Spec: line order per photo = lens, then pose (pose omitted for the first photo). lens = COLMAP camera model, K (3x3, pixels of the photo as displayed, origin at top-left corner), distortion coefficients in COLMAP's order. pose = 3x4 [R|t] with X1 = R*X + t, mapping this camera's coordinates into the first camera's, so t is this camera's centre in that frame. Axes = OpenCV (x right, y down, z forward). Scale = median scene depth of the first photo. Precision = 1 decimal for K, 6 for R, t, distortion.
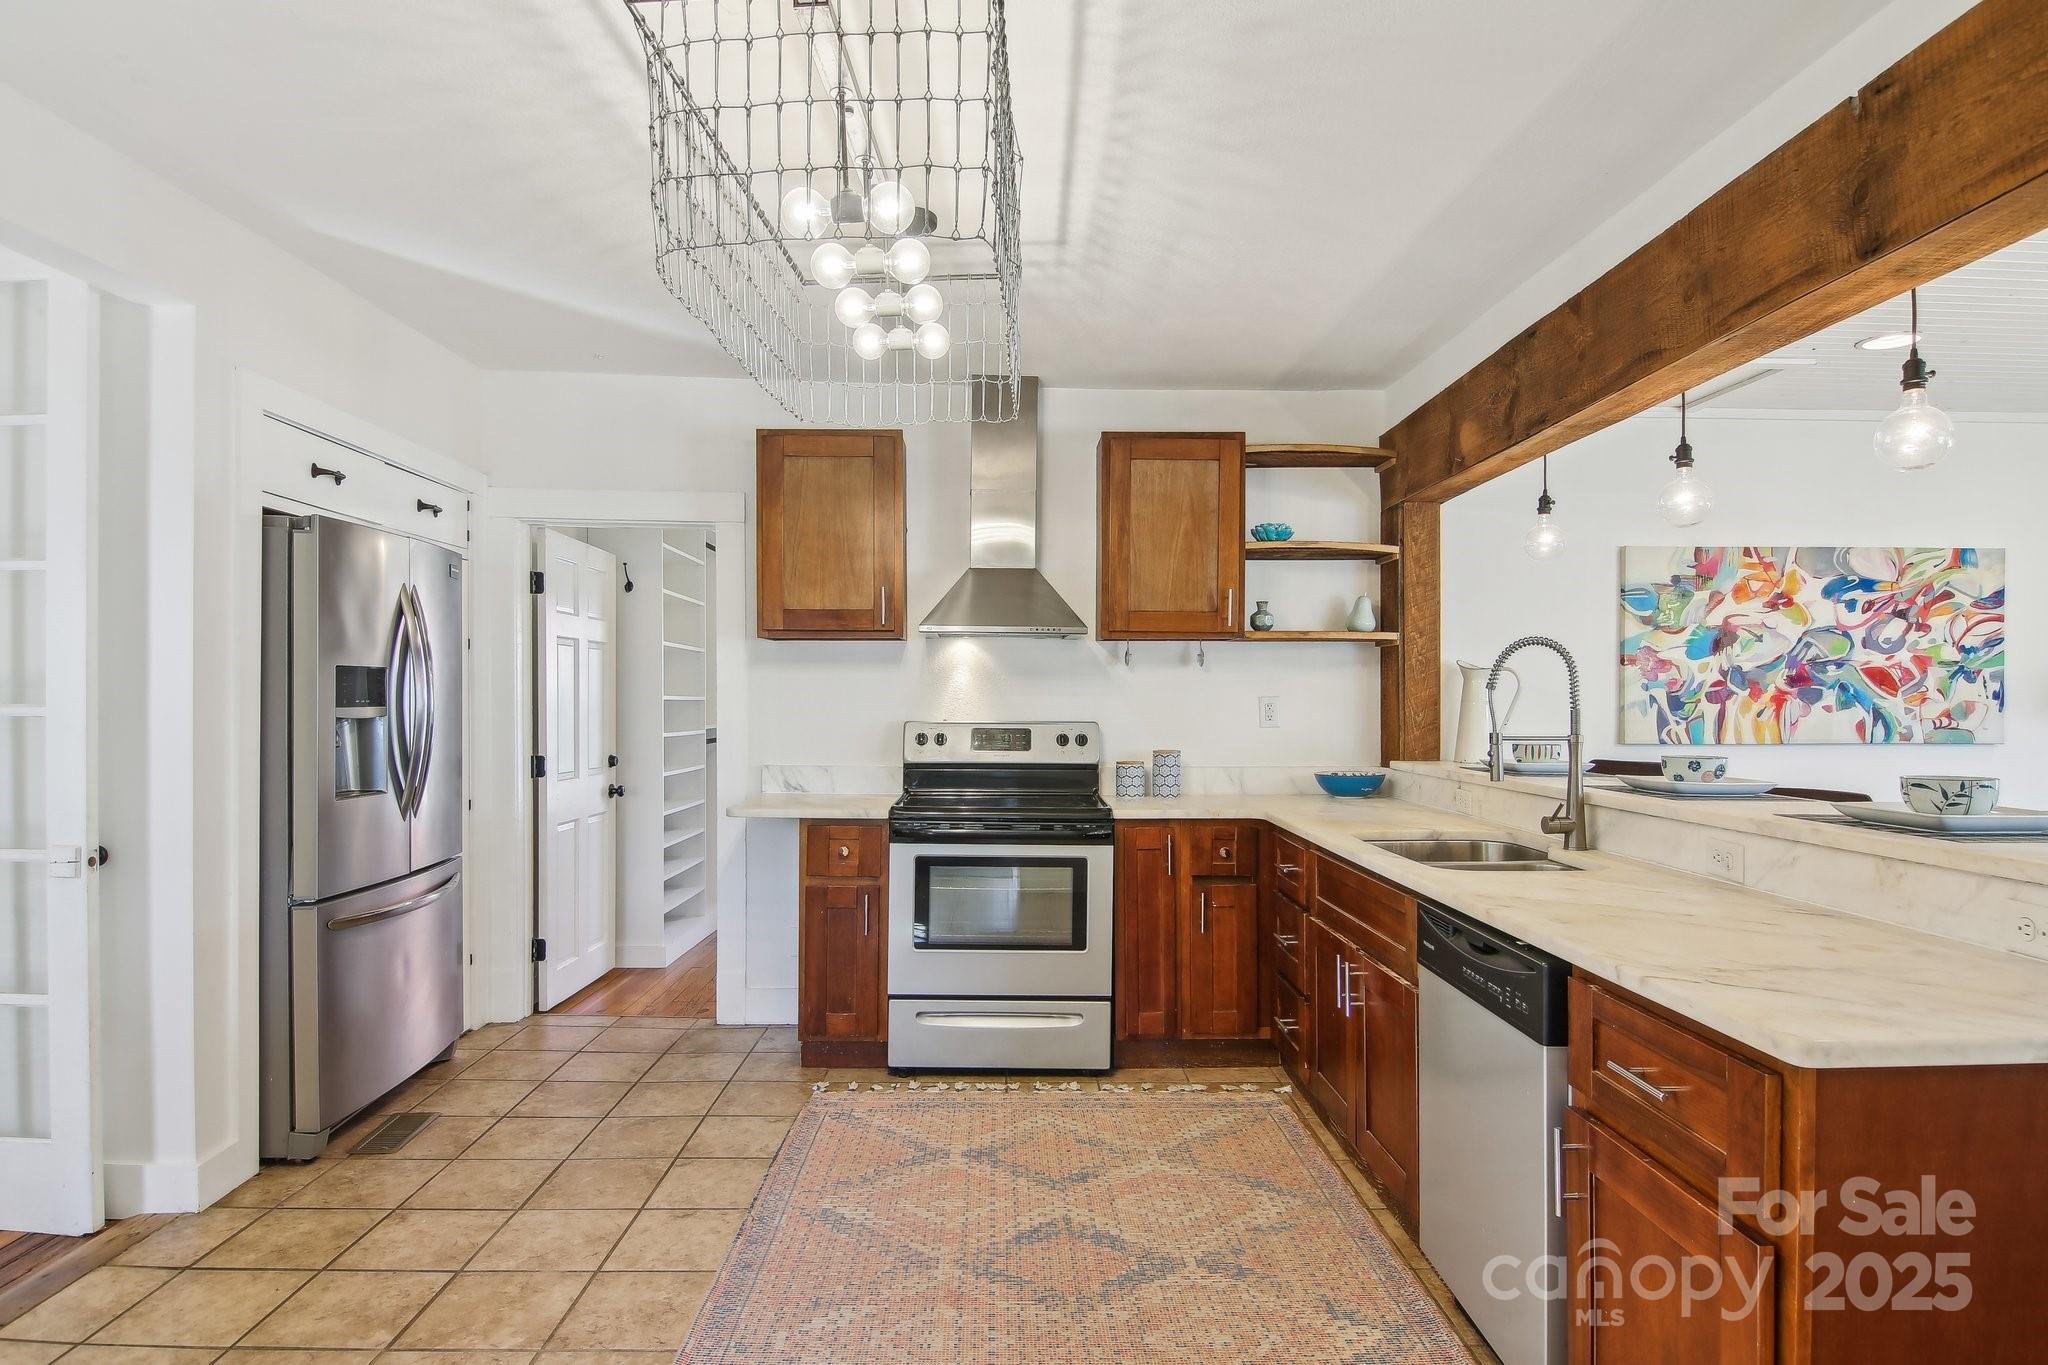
lens RADIAL K [[1142.6, 0, 1029.2], [0, 1142.6, 695.2], [0, 0, 1]] dist [0.005925, -0.019376]
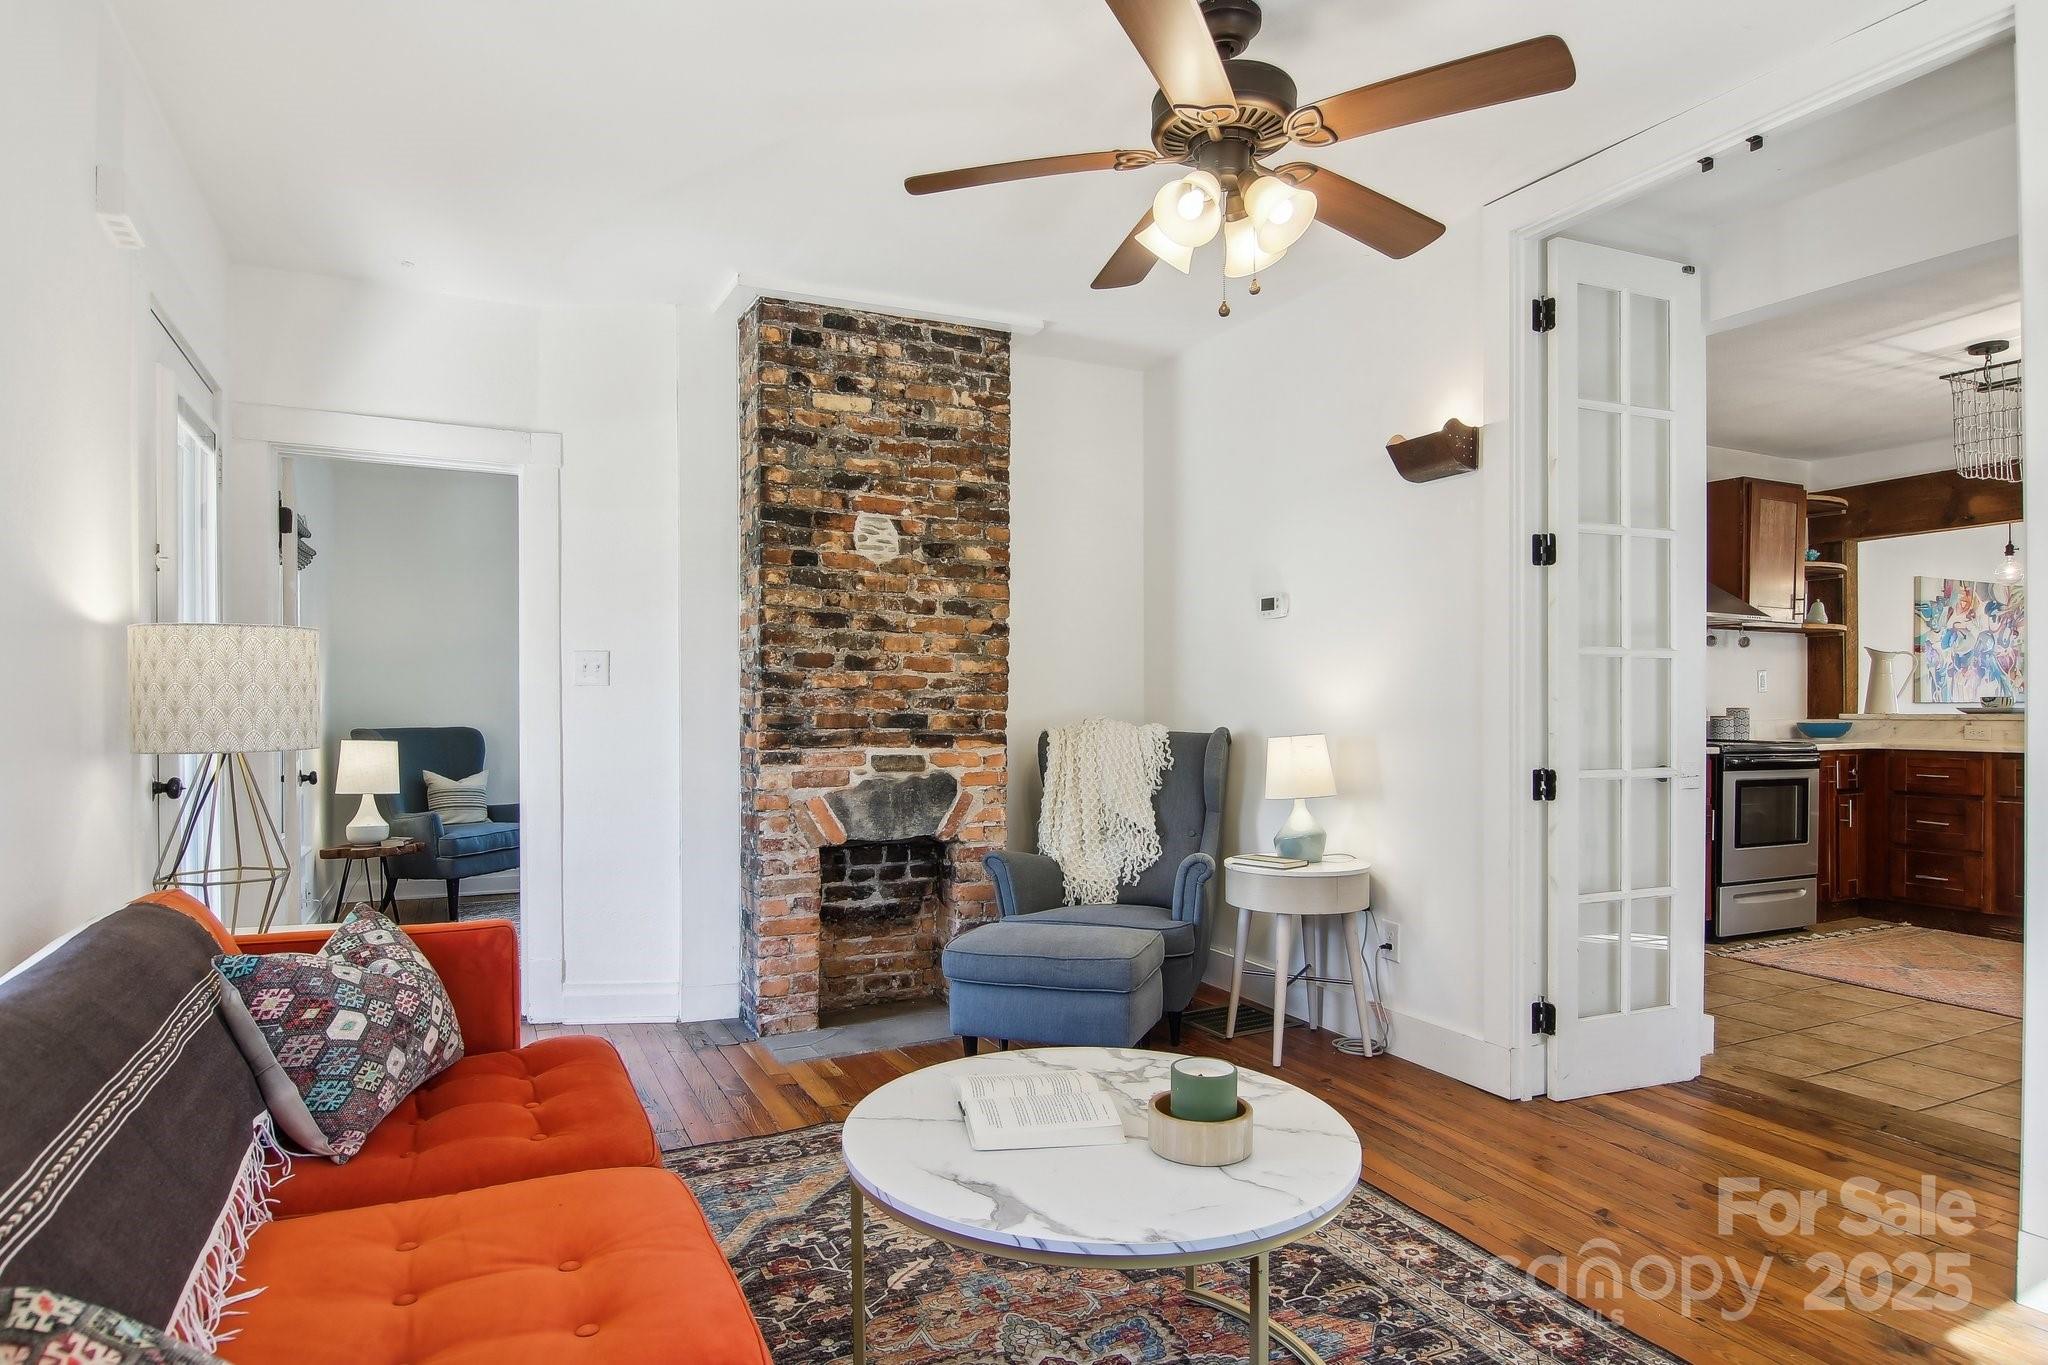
lens RADIAL K [[1142.6, 0, 1029.2], [0, 1142.6, 695.2], [0, 0, 1]] dist [0.005925, -0.019376]
pose [[0.905679, 0.000224, 0.423964, -1.257808], [0.002411, 0.999981, -0.005678, 0.038941], [-0.423957, 0.006164, 0.905661, 0.105128]]
